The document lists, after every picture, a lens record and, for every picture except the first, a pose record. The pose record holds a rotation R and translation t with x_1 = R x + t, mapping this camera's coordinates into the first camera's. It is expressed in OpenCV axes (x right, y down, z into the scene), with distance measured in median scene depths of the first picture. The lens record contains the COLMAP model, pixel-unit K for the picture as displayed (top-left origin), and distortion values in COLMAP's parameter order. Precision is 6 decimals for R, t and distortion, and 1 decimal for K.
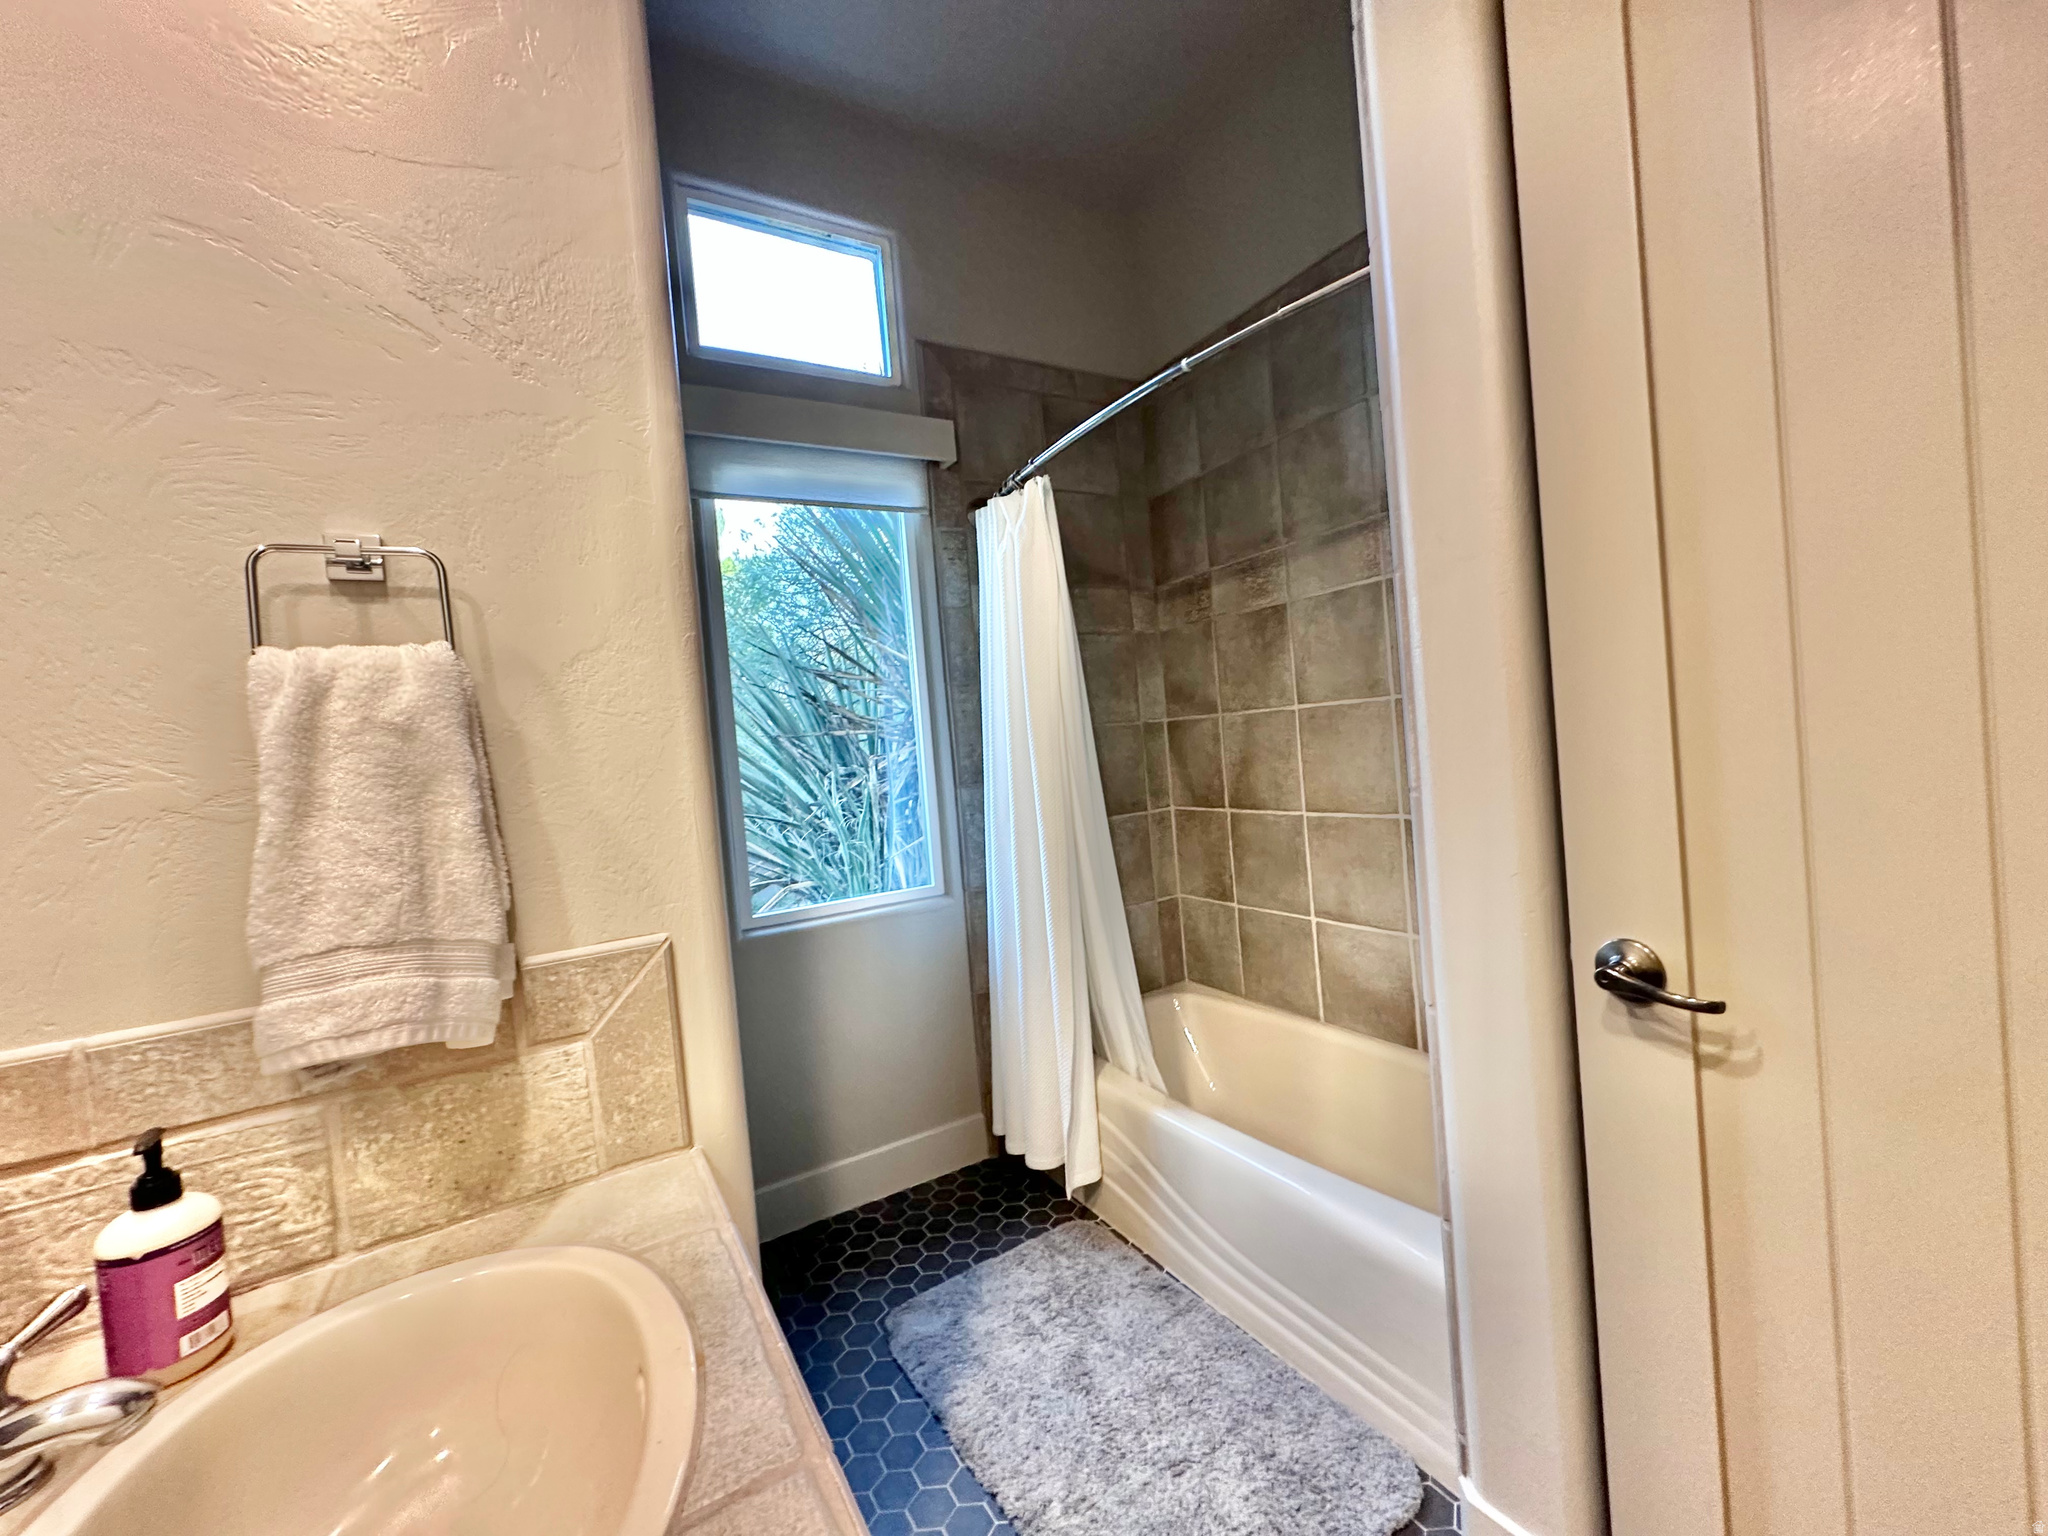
lens RADIAL K [[818.2, 0, 1021.0], [0, 818.2, 763.6], [0, 0, 1]] dist [-0.002353, 0.000519]
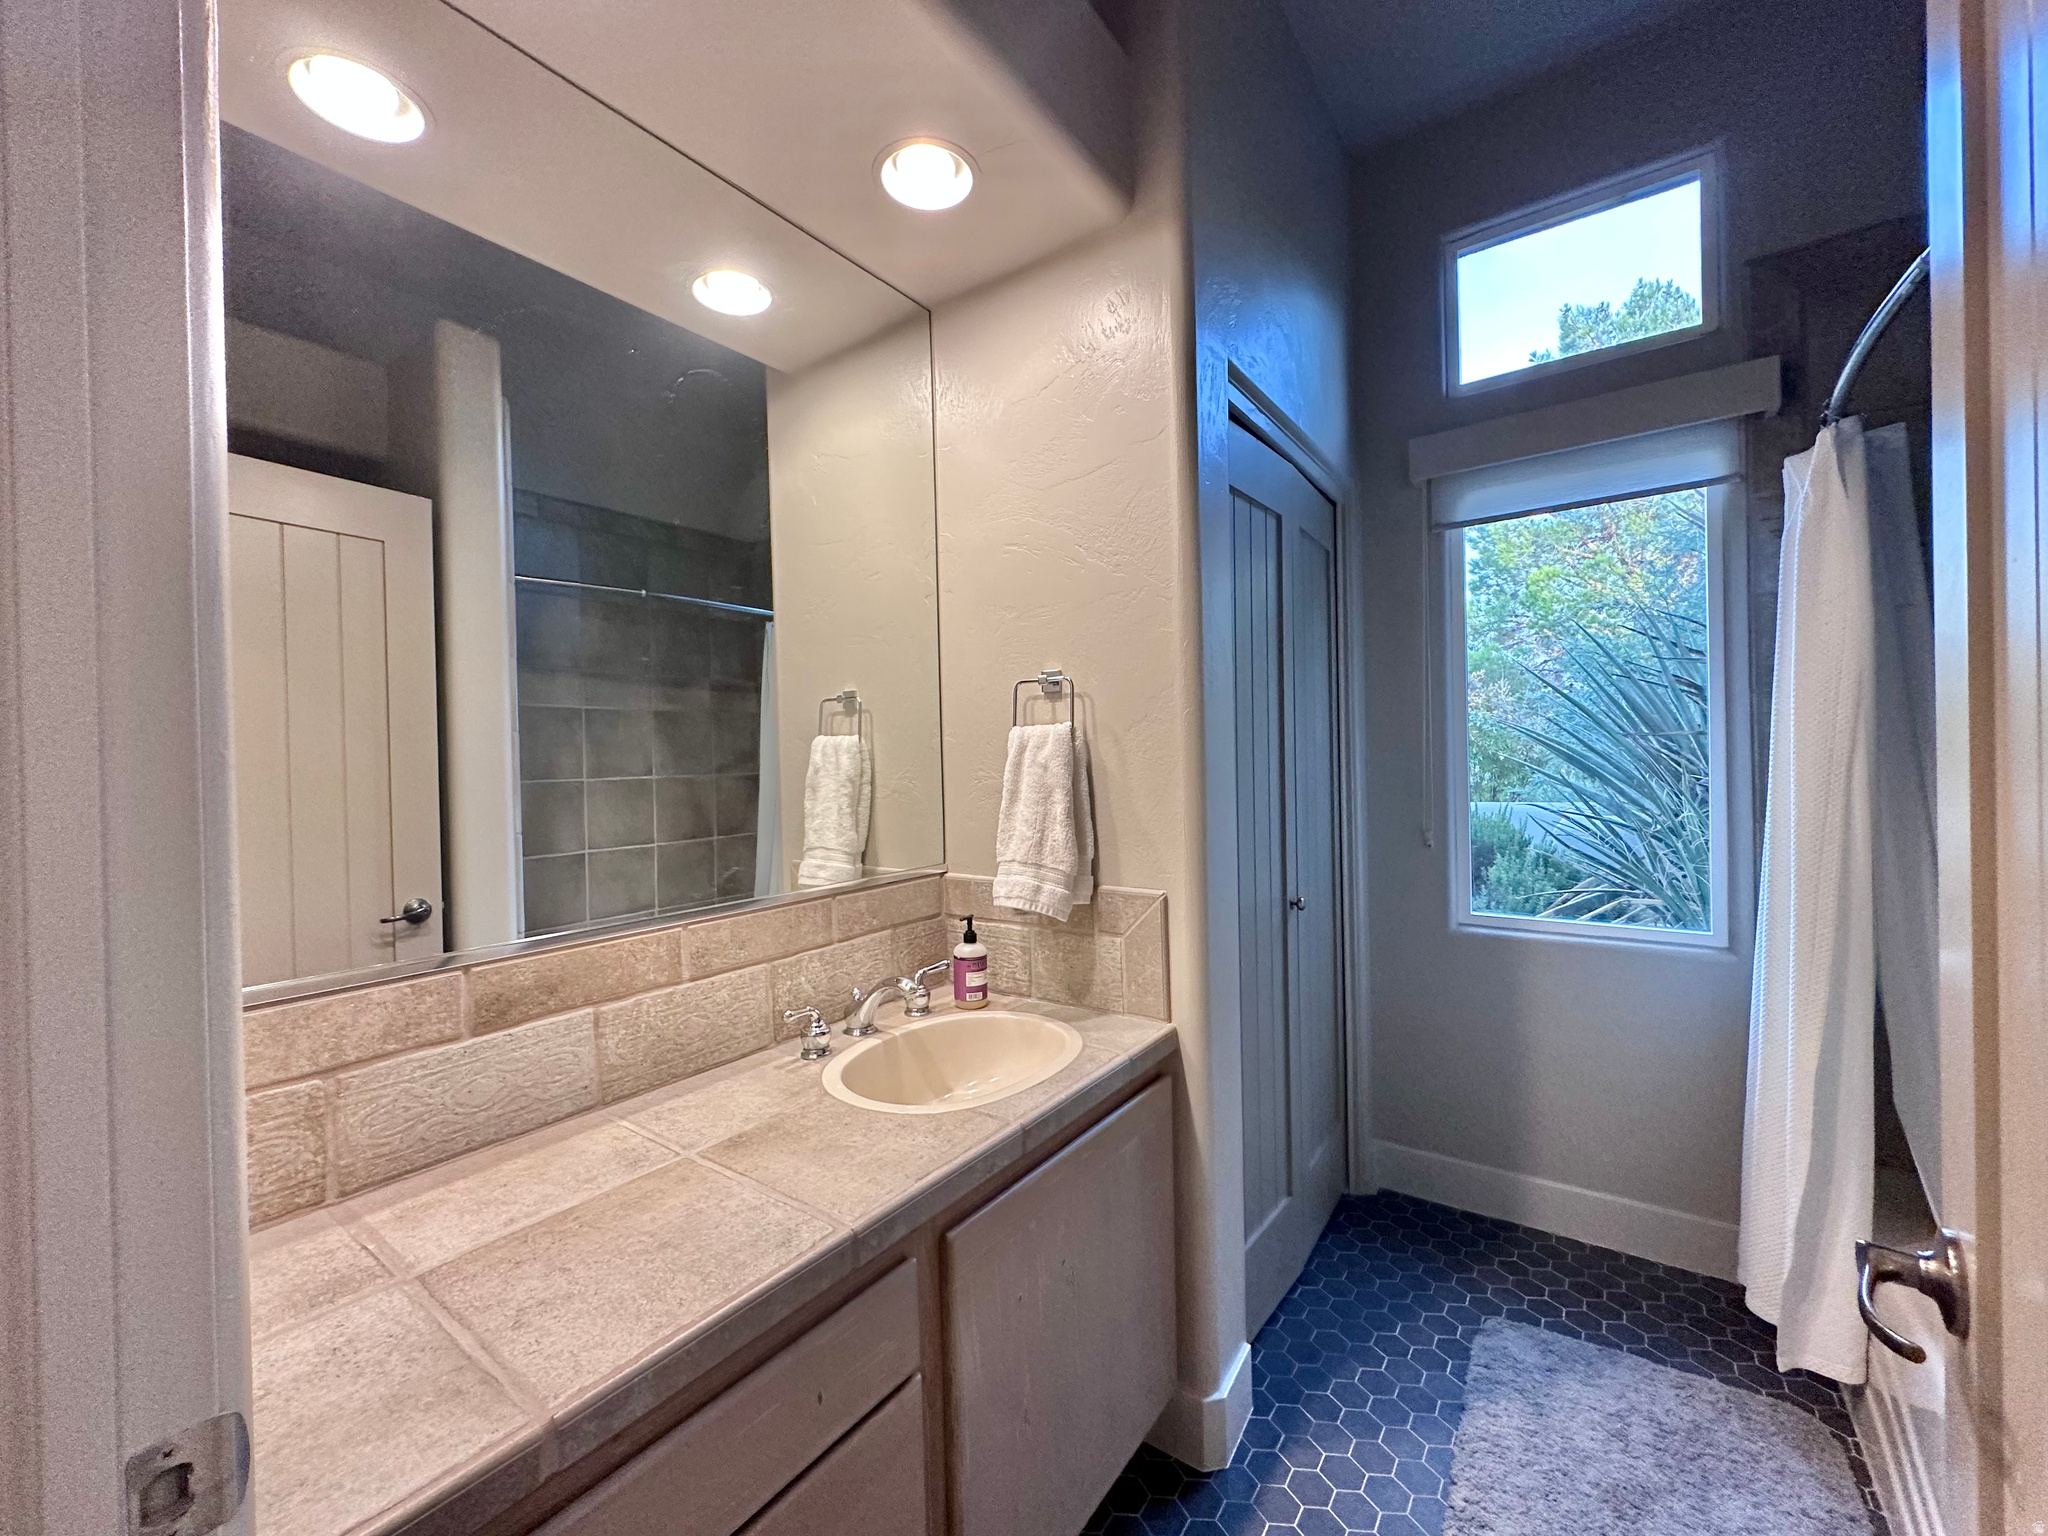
lens RADIAL K [[818.2, 0, 1024.2], [0, 818.2, 766.1], [0, 0, 1]] dist [-0.002353, 0.000519]
pose [[0.401981, 0.086466, -0.911556, 1.020212], [-0.035540, 0.996255, 0.078828, -0.180403], [0.914958, 0.000709, 0.403548, 0.070619]]
